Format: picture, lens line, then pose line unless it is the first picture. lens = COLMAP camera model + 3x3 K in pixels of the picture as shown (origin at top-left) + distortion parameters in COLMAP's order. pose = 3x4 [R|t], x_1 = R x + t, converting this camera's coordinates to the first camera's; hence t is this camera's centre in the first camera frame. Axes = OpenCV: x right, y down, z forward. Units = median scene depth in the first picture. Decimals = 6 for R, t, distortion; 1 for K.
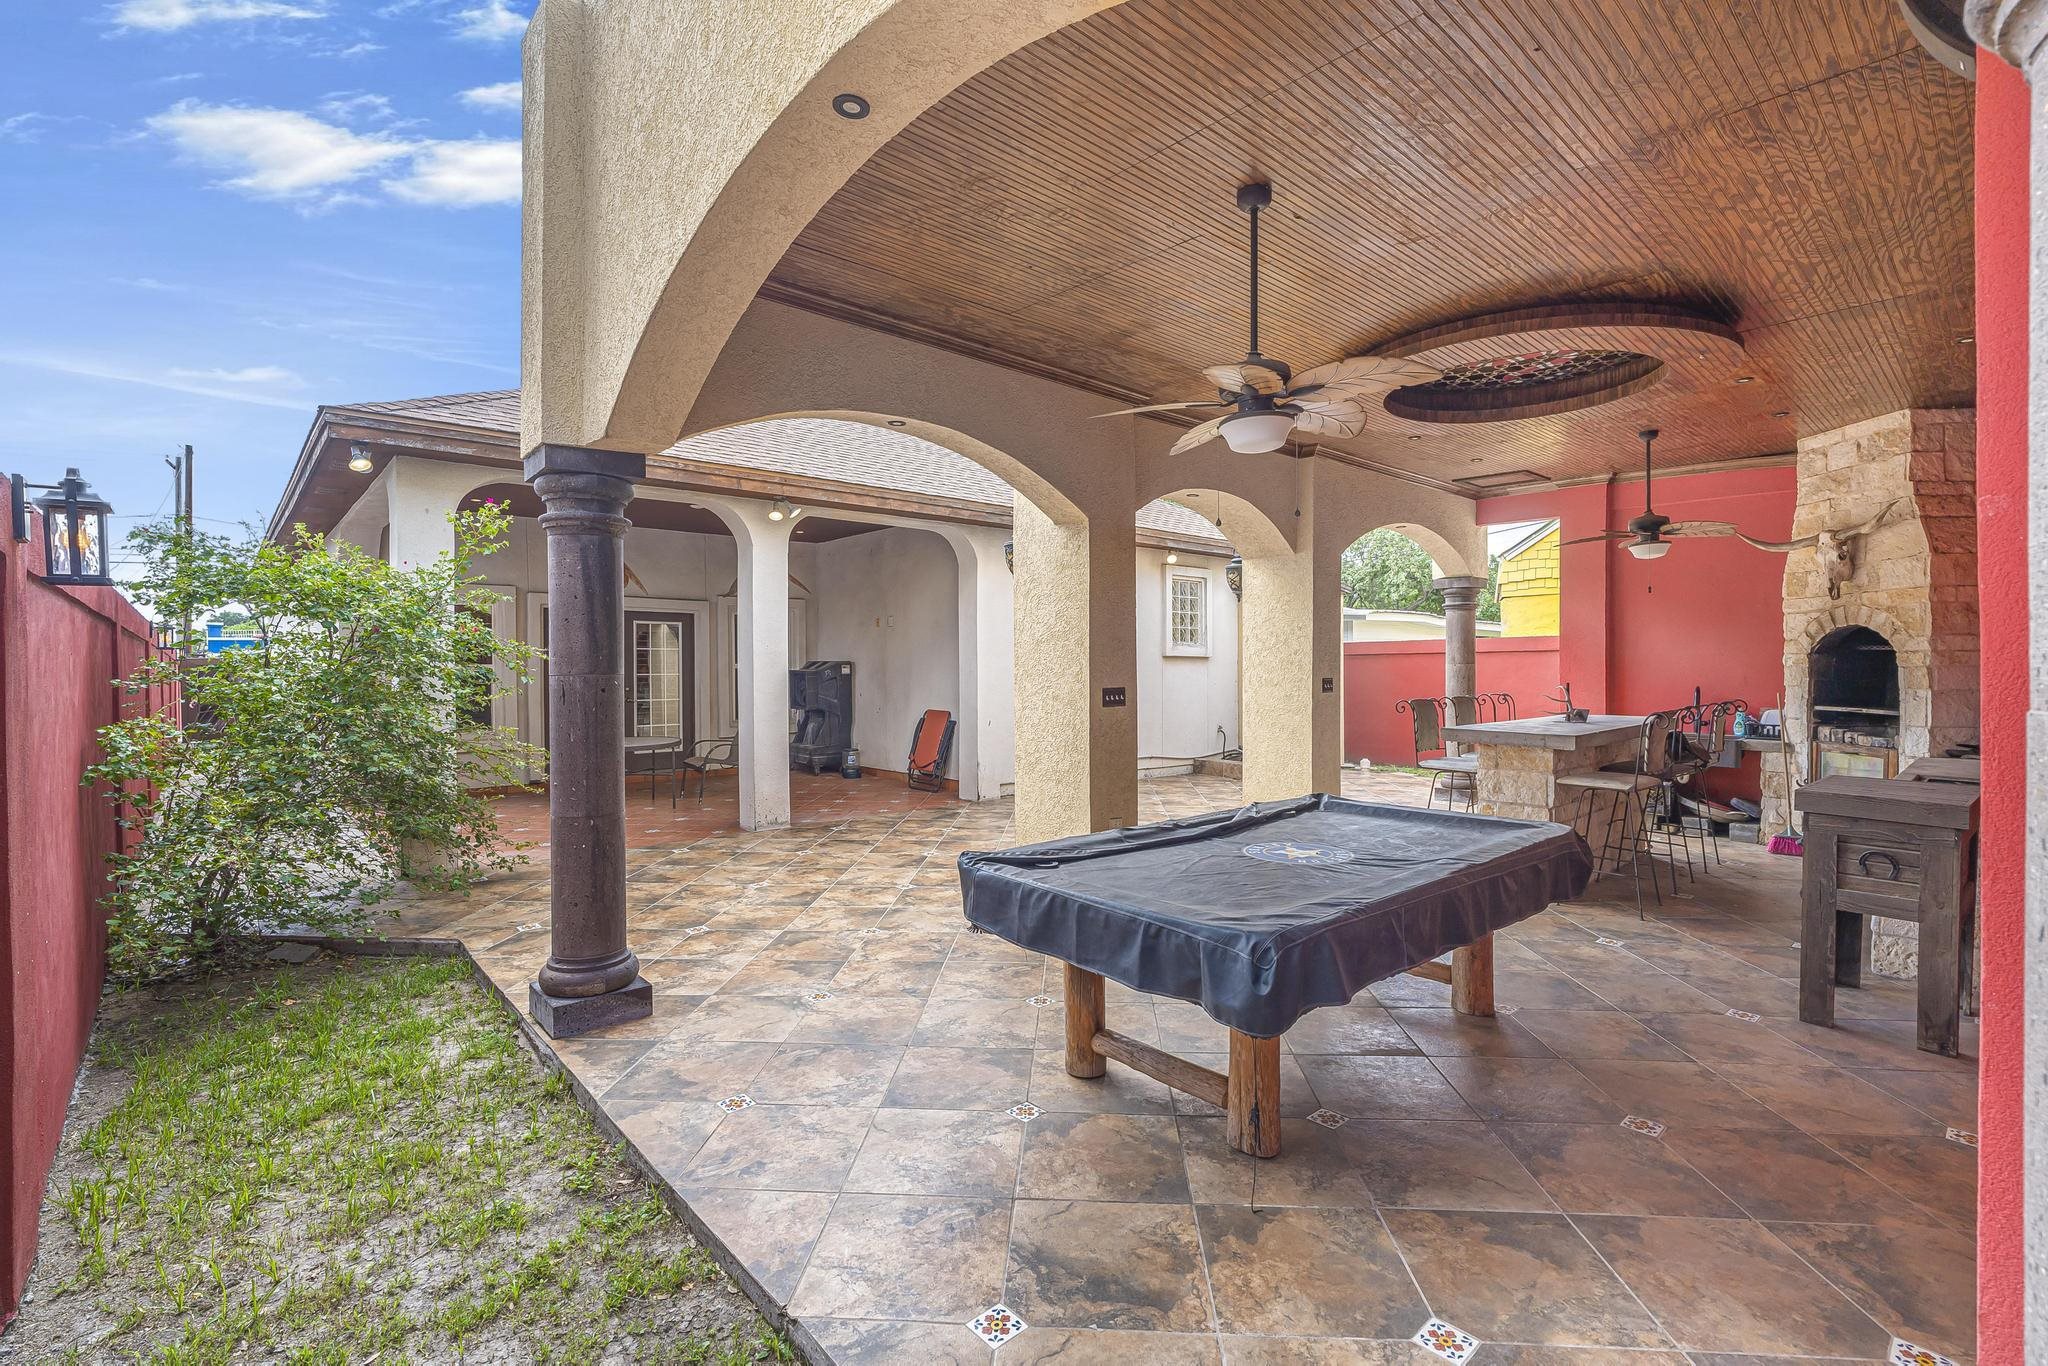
lens RADIAL K [[930.8, 0, 1026.5], [0, 930.8, 672.0], [0, 0, 1]] dist [-0.006973, 0.002048]
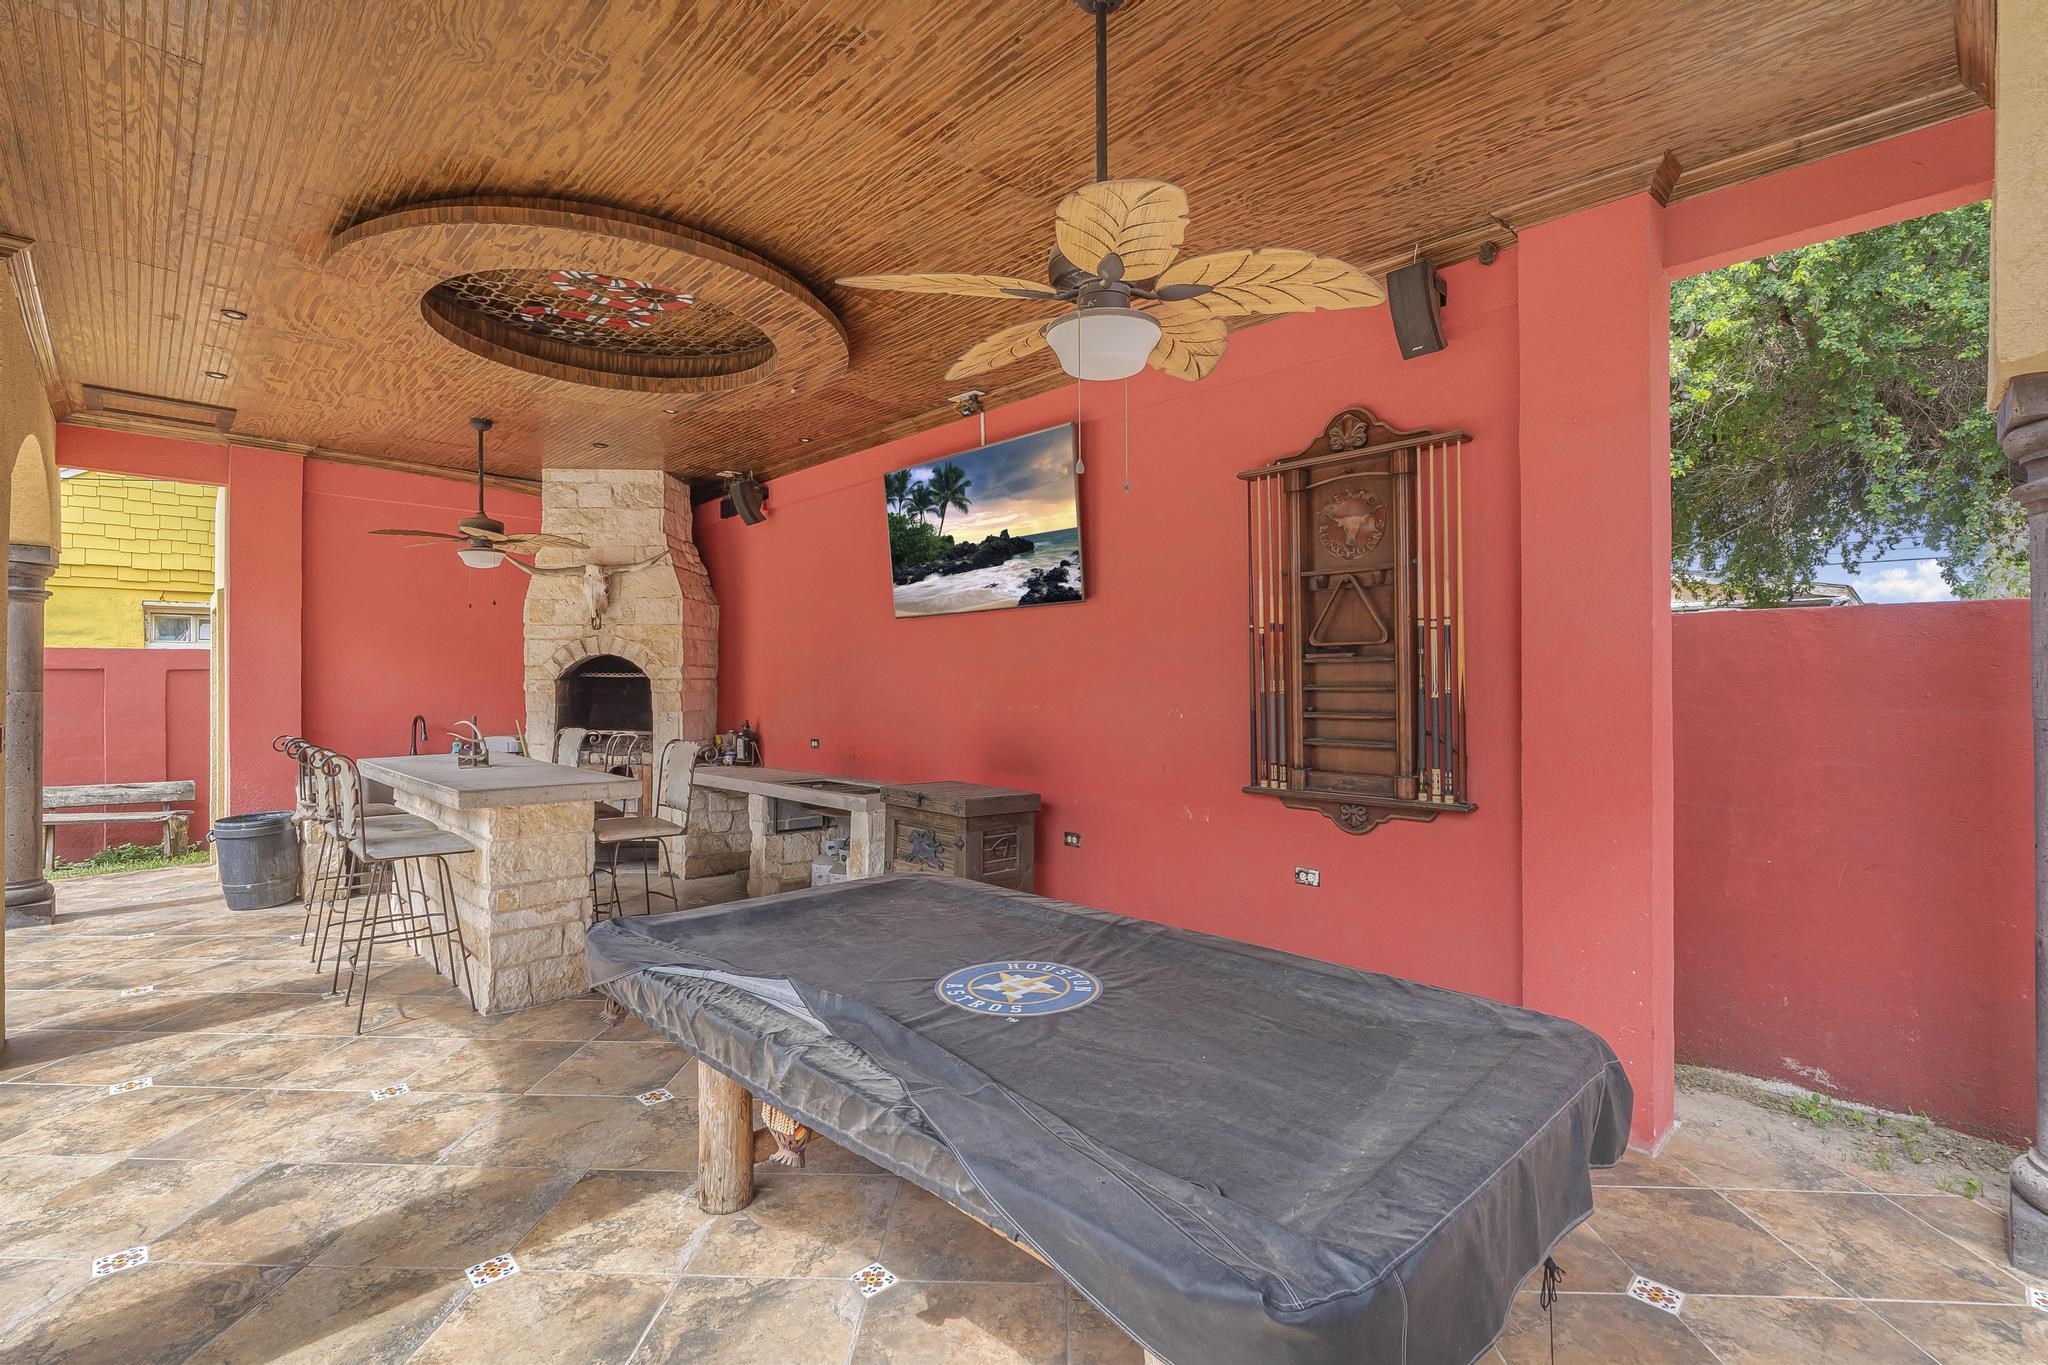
lens RADIAL K [[930.8, 0, 1006.6], [0, 930.8, 673.6], [0, 0, 1]] dist [-0.006973, 0.002048]
pose [[-0.028337, 0.011598, 0.999531, -0.209292], [0.013466, 0.999846, -0.011220, -0.009920], [-0.999508, 0.013142, -0.028489, 0.575180]]
